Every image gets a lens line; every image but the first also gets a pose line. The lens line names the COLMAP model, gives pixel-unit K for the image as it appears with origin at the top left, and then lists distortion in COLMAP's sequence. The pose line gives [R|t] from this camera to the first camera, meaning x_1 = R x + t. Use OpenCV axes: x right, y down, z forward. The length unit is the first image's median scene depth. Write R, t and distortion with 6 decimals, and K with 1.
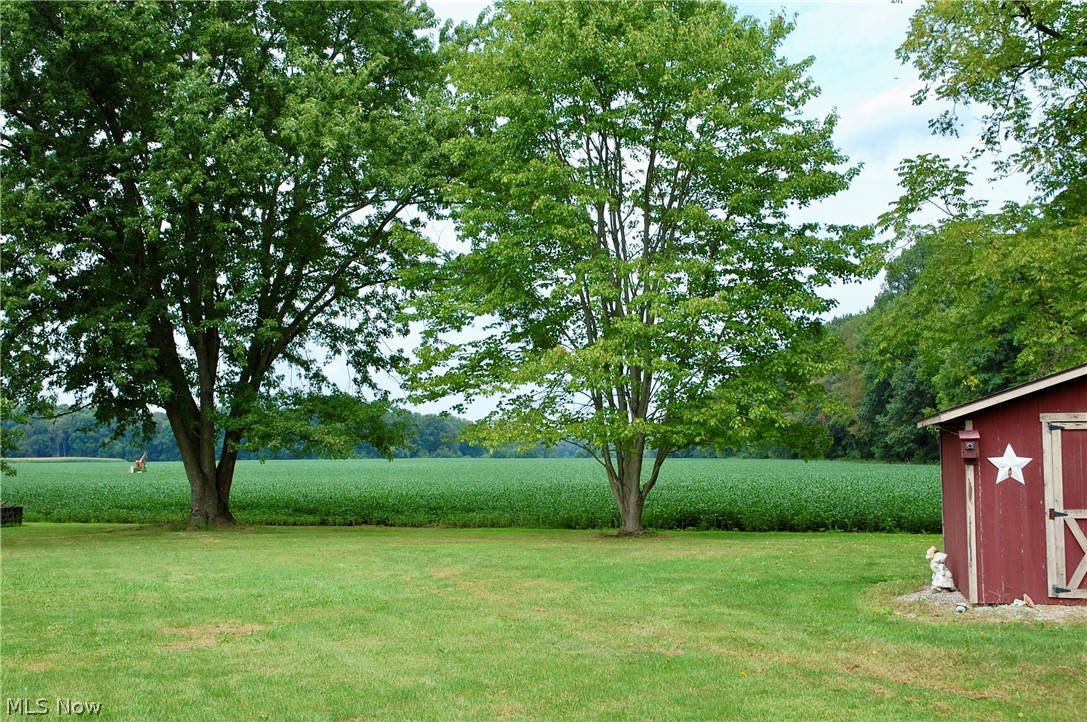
lens RADIAL K [[1360.5, 0, 555.5], [0, 1360.5, 374.3], [0, 0, 1]] dist [-0.041879, 0.279025]
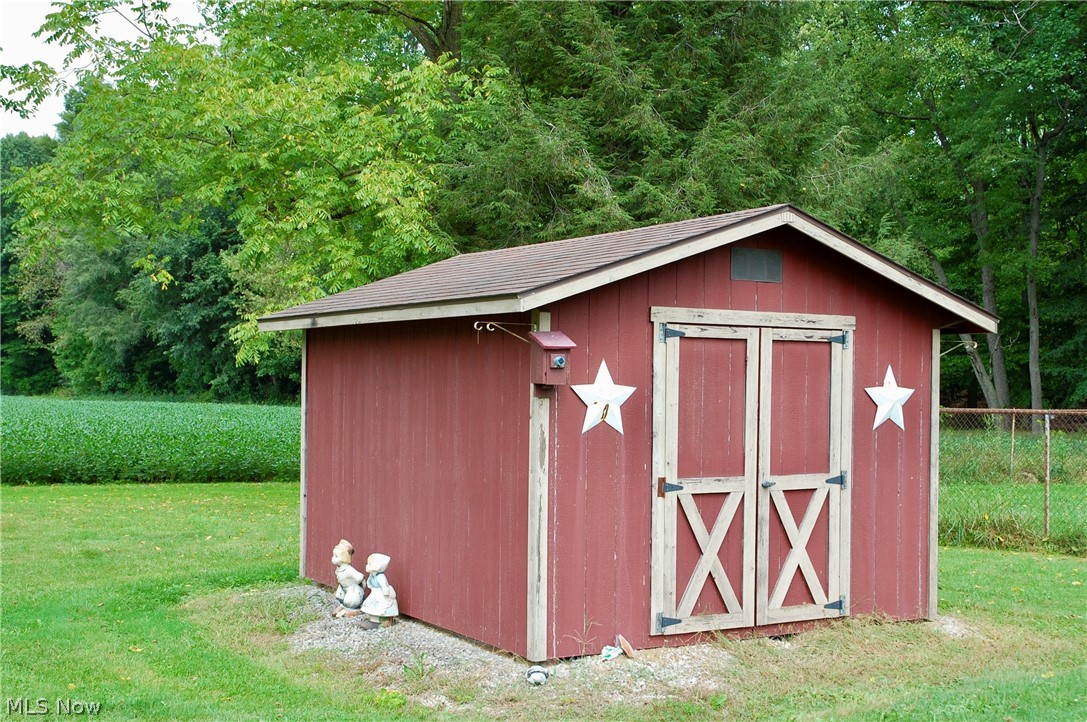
lens RADIAL K [[1360.5, 0, 555.5], [0, 1360.5, 374.3], [0, 0, 1]] dist [-0.041879, 0.279025]
pose [[0.734430, 0.022799, 0.678301, -0.023466], [-0.058657, 0.997828, 0.029972, 0.021079], [-0.676144, -0.061800, 0.734173, 0.310401]]
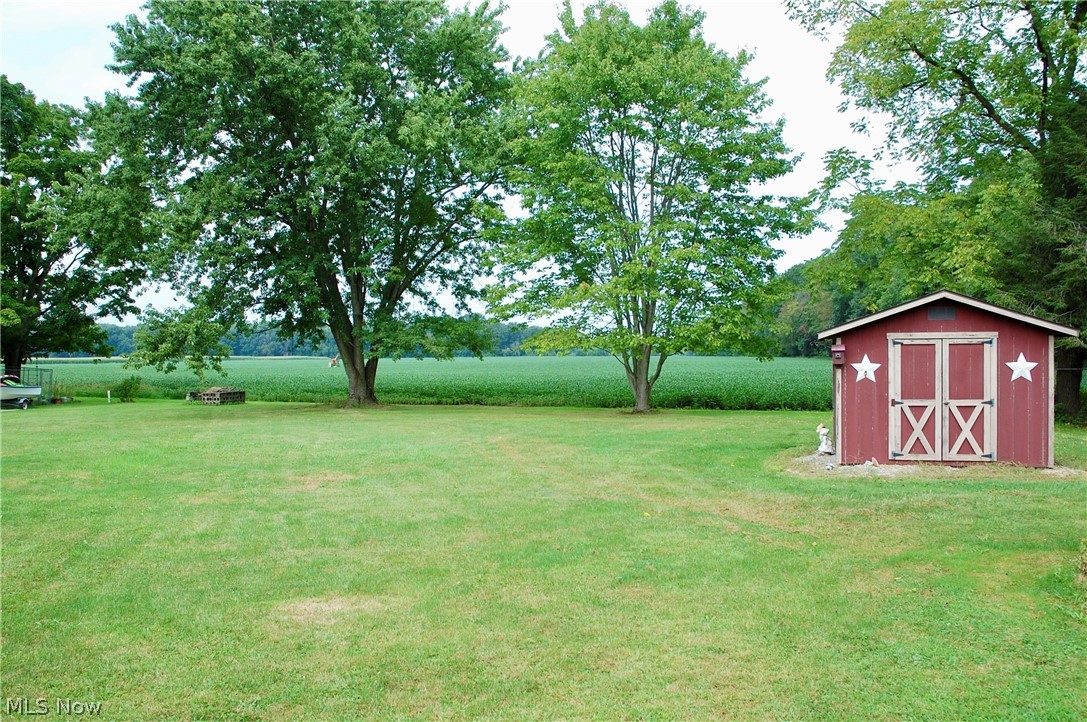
lens RADIAL K [[940.7, 0, 553.5], [0, 940.7, 380.1], [0, 0, 1]] dist [-0.157493, 0.178442]
pose [[0.997166, 0.001486, -0.075212, 0.039103], [0.005092, 0.996178, 0.087194, -0.004427], [0.075054, -0.087330, 0.993348, -0.000860]]
